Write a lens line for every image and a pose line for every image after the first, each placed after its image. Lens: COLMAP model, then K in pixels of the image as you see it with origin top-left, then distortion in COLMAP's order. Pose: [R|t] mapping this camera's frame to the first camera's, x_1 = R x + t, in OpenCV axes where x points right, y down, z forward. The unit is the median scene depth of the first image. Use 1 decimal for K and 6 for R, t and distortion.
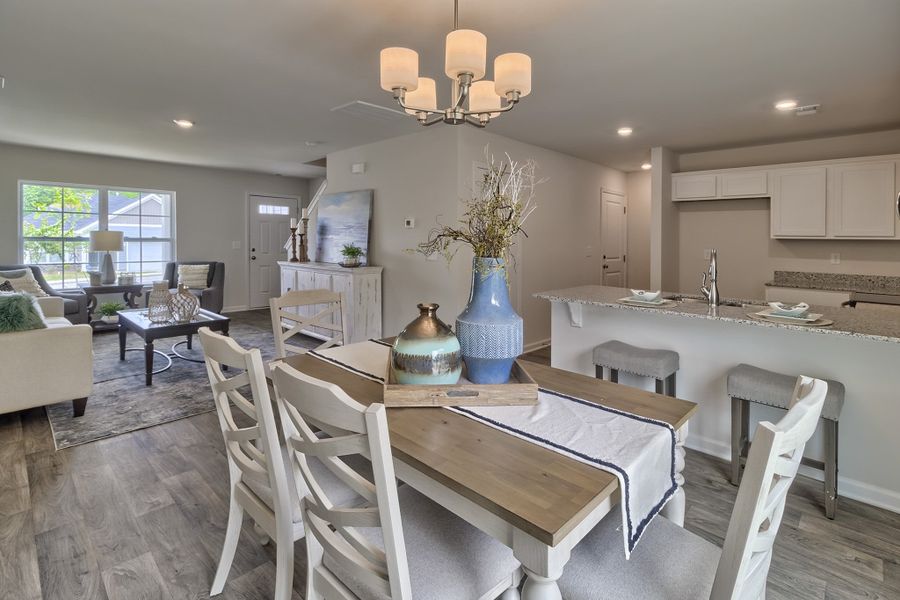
lens RADIAL K [[431.8, 0, 447.3], [0, 431.8, 291.2], [0, 0, 1]] dist [0.002414, -0.000202]
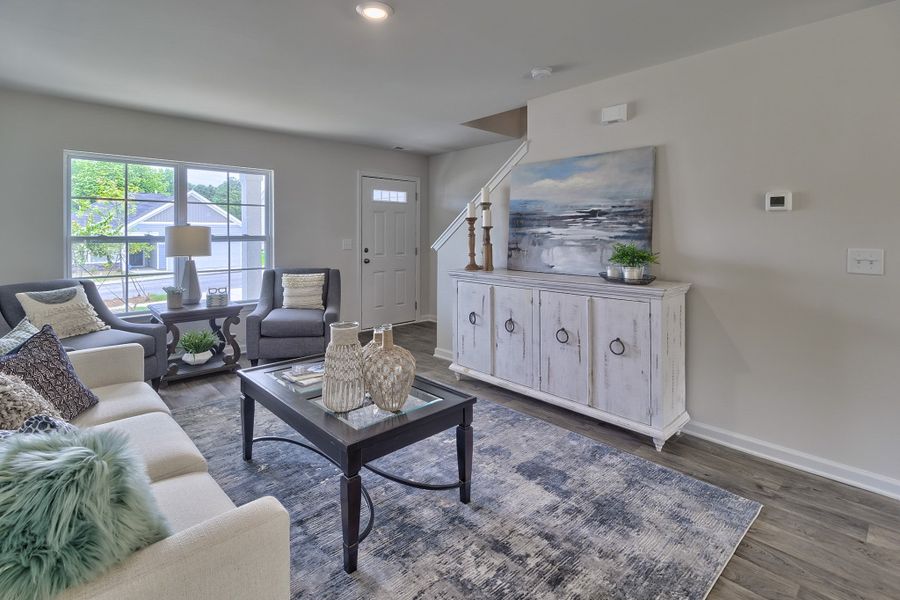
lens RADIAL K [[431.8, 0, 446.5], [0, 431.8, 281.0], [0, 0, 1]] dist [0.002414, -0.000202]
pose [[0.998652, -0.008009, -0.051280, -0.350830], [0.007504, 0.999922, -0.010028, -0.044555], [0.051356, 0.009630, 0.998634, 0.347091]]
